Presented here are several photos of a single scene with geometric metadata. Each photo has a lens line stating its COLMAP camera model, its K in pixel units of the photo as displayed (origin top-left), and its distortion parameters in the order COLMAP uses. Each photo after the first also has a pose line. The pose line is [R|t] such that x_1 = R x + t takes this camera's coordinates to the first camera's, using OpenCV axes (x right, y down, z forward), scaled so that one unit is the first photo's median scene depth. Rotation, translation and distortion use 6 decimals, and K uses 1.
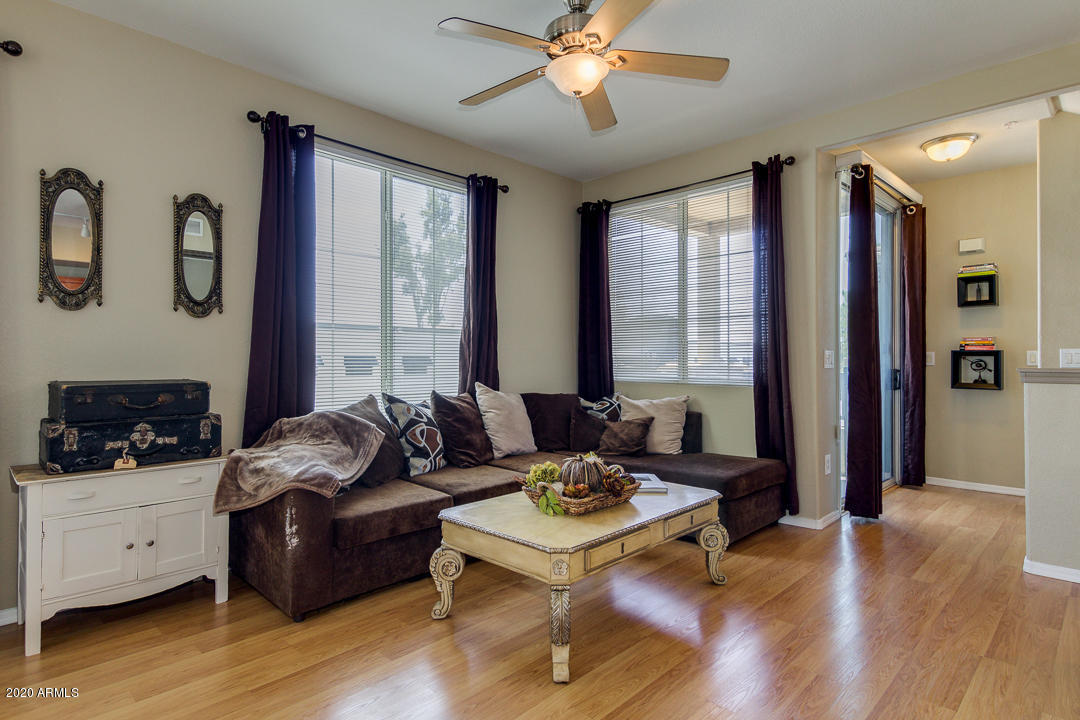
lens RADIAL K [[579.7, 0, 525.2], [0, 579.7, 364.6], [0, 0, 1]] dist [0.037914, -0.023895]
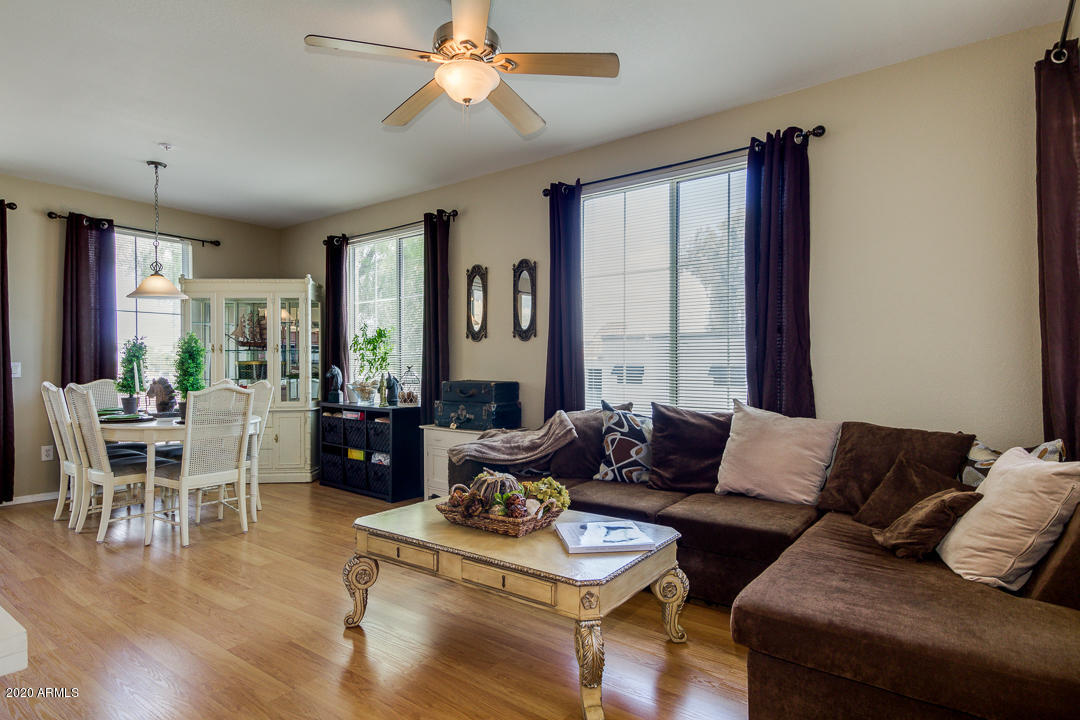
lens RADIAL K [[580.4, 0, 533.4], [0, 580.4, 363.6], [0, 0, 1]] dist [0.021136, -0.000023]
pose [[0.135426, -0.004668, -0.990776, 0.888735], [-0.011879, 0.999909, -0.006335, -0.011828], [0.990716, 0.012628, 0.135359, 0.793060]]
